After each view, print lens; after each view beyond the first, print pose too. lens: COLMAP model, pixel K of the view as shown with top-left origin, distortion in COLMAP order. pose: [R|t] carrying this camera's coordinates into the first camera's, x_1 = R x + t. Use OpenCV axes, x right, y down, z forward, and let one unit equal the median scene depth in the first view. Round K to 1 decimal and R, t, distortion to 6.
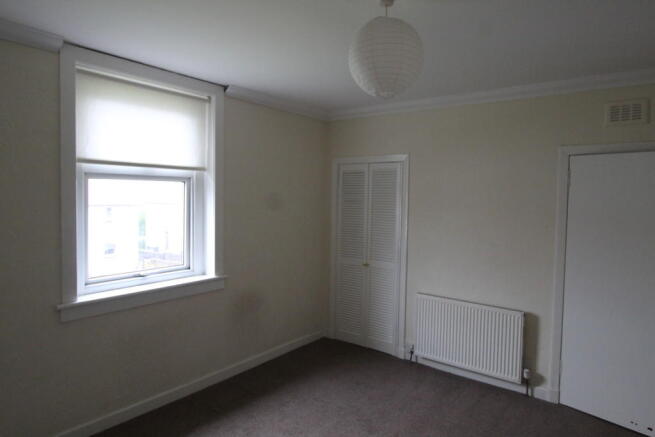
lens RADIAL K [[415.1, 0, 327.5], [0, 415.1, 218.5], [0, 0, 1]] dist [0.001689, -0.001975]
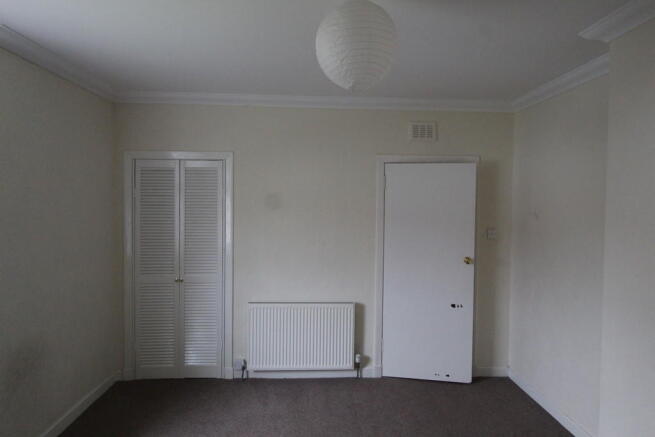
lens RADIAL K [[415.1, 0, 327.5], [0, 415.1, 218.5], [0, 0, 1]] dist [0.001689, -0.001975]
pose [[0.751499, -0.038697, 0.658598, -0.293616], [0.040226, 0.999109, 0.012804, -0.015942], [-0.658506, 0.016871, 0.752386, 0.213640]]
